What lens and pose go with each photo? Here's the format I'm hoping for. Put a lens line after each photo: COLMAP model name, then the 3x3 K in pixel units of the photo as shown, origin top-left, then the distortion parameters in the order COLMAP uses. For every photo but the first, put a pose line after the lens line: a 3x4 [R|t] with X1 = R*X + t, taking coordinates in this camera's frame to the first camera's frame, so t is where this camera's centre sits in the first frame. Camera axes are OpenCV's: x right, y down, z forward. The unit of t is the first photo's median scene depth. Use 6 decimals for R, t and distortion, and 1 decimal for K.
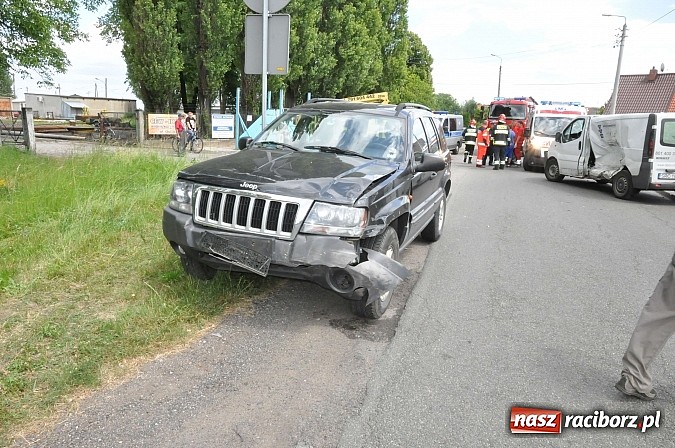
lens RADIAL K [[471.5, 0, 335.3], [0, 471.5, 226.8], [0, 0, 1]] dist [-0.116480, 0.086128]
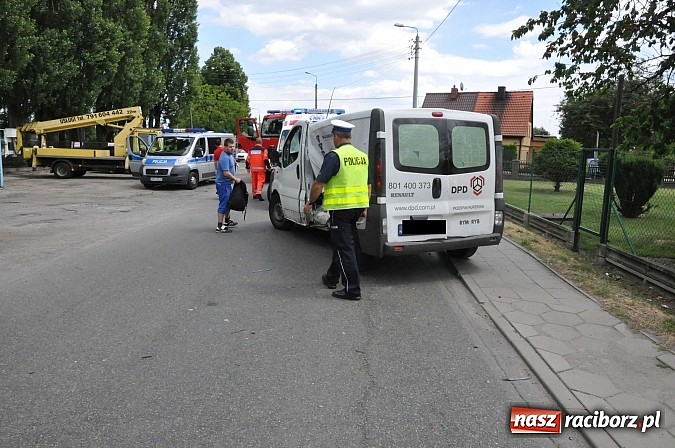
lens RADIAL K [[471.5, 0, 338.9], [0, 471.5, 224.9], [0, 0, 1]] dist [-0.116480, 0.086128]
pose [[0.945674, -0.065029, 0.318545, 0.465556], [0.081387, 0.995946, -0.038300, -0.099610], [-0.314764, 0.062144, 0.947134, 0.504104]]
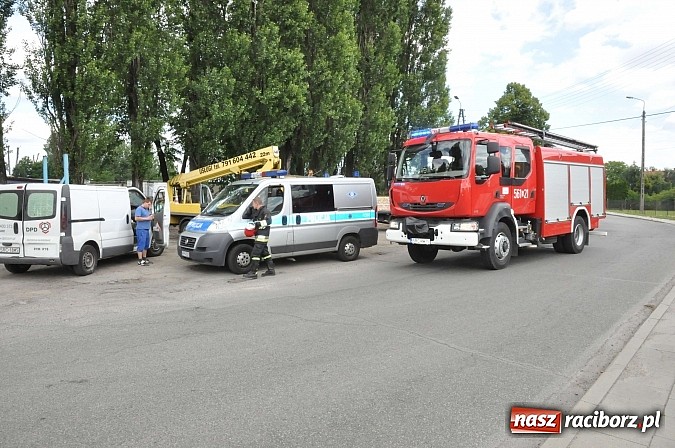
lens RADIAL K [[471.5, 0, 334.7], [0, 471.5, 221.4], [0, 0, 1]] dist [-0.116480, 0.086128]
pose [[0.931031, -0.016703, -0.364557, 1.071816], [-0.048414, 0.984469, -0.168749, -0.292924], [0.361713, 0.174760, 0.915763, 1.440504]]
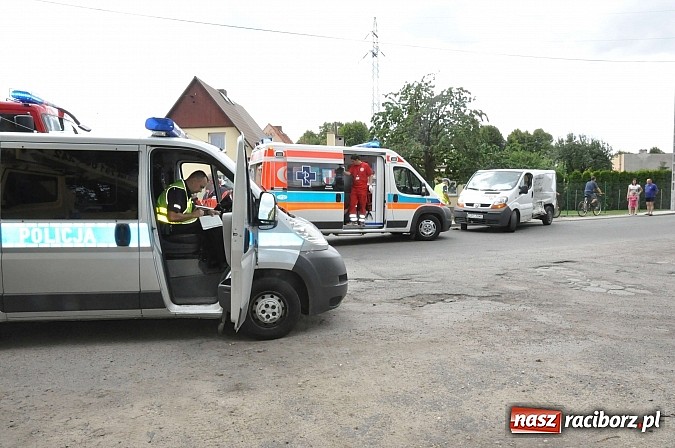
lens RADIAL K [[471.5, 0, 340.9], [0, 471.5, 225.0], [0, 0, 1]] dist [-0.116480, 0.086128]
pose [[-0.671008, -0.084101, 0.736665, -0.050140], [0.153765, 0.956162, 0.249220, -0.585384], [-0.725330, 0.280502, -0.628661, 2.612995]]
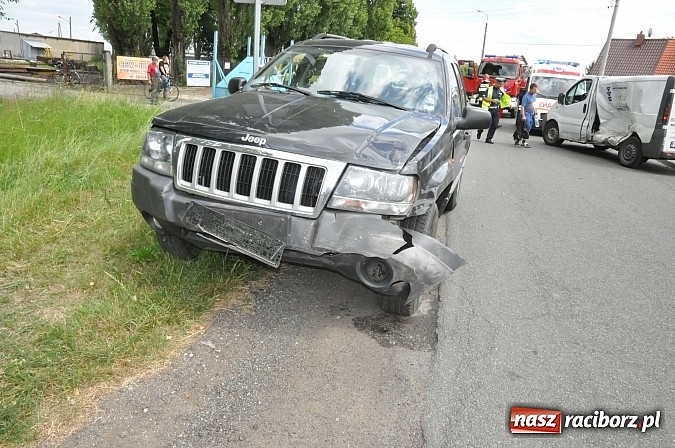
lens RADIAL K [[471.5, 0, 336.0], [0, 471.5, 226.0], [0, 0, 1]] dist [-0.116480, 0.086128]
pose [[0.997988, 0.024847, 0.058330, -0.031062], [-0.030110, 0.995381, 0.091161, -0.007949], [-0.055795, -0.092734, 0.994126, 0.086161]]
